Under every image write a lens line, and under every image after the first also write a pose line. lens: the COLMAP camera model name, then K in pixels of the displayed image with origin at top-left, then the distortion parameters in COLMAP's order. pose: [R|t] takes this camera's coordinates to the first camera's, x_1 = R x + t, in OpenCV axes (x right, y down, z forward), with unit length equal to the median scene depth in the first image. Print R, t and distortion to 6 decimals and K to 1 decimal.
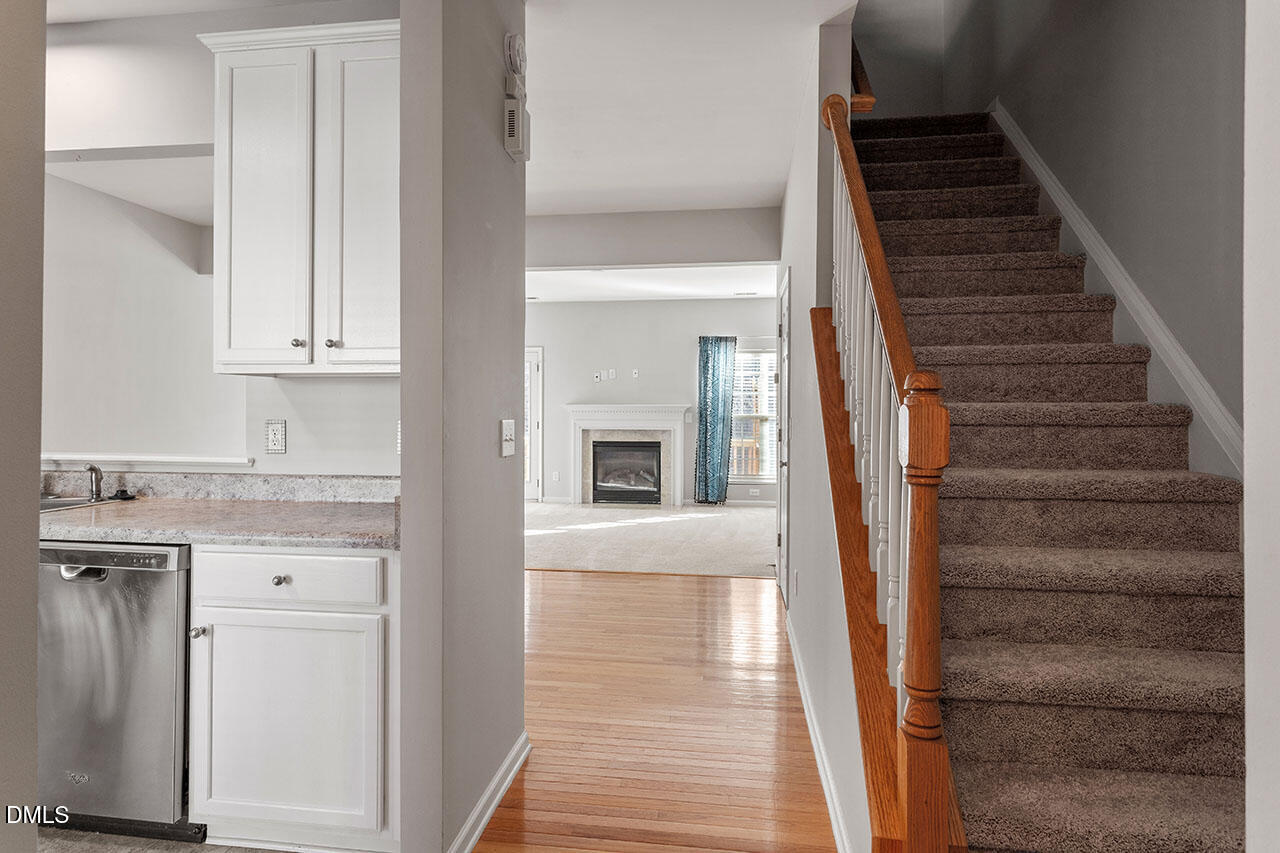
lens RADIAL K [[707.8, 0, 634.0], [0, 707.8, 406.2], [0, 0, 1]] dist [0.002746, 0.000126]
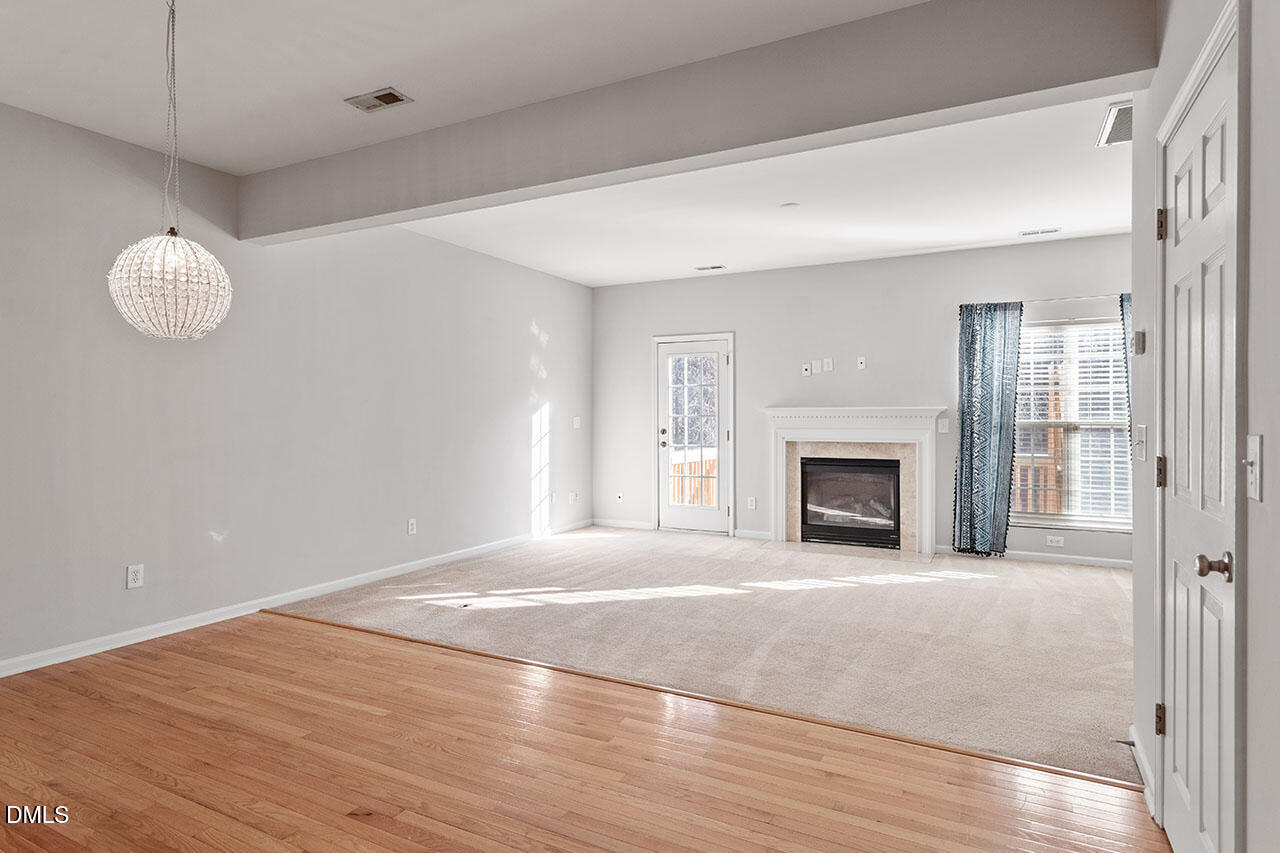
lens RADIAL K [[702.5, 0, 633.6], [0, 702.5, 418.7], [0, 0, 1]] dist [0.005417, 0.000710]
pose [[0.939733, -0.003381, -0.341893, 0.028790], [0.006737, 0.999940, 0.008630, 0.001842], [0.341844, -0.010413, 0.939699, 0.264056]]
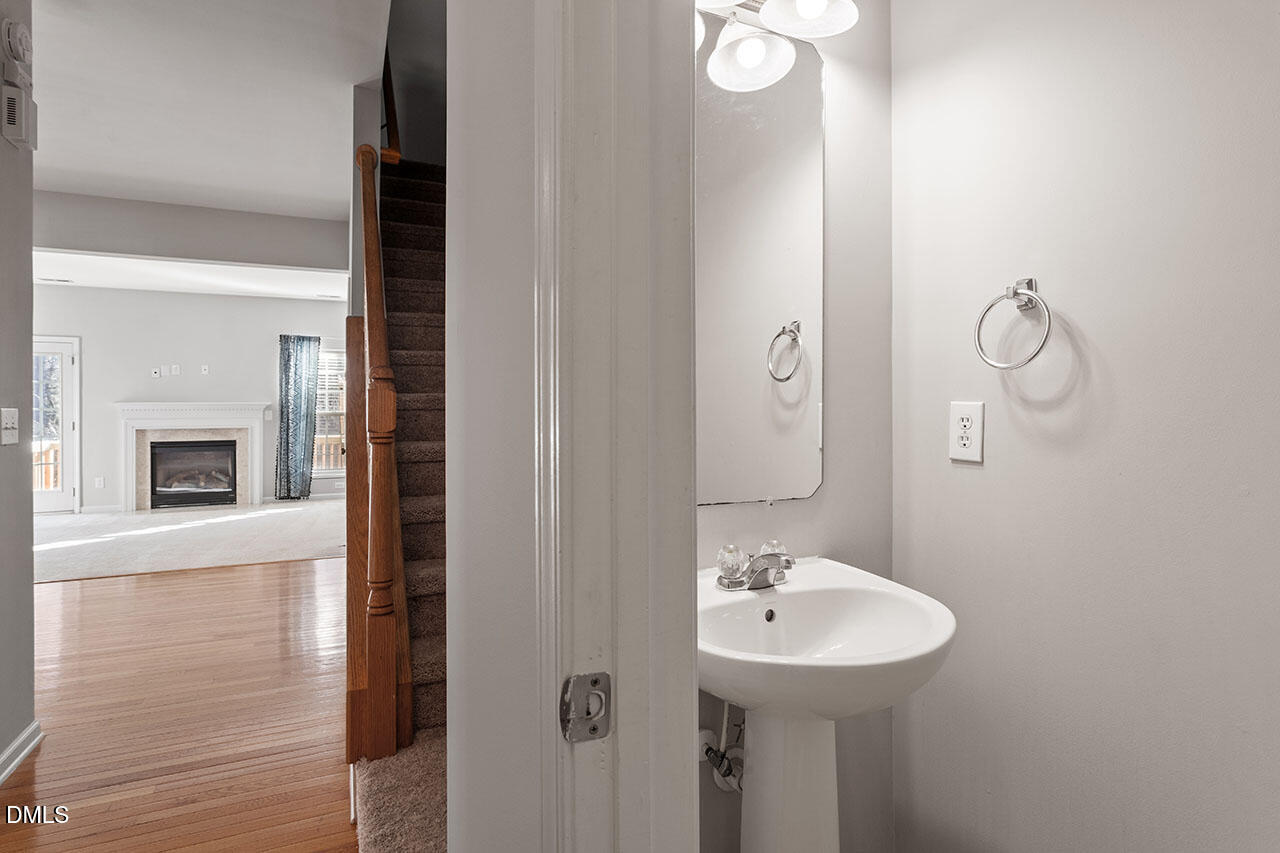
lens RADIAL K [[661.9, 0, 636.9], [0, 661.9, 407.1], [0, 0, 1]] dist [-0.000798, 0.000266]
pose [[0.846483, -0.005161, 0.532390, 0.020287], [0.004967, 0.999986, 0.001797, 0.005610], [-0.532392, 0.001124, 0.846497, -0.070404]]
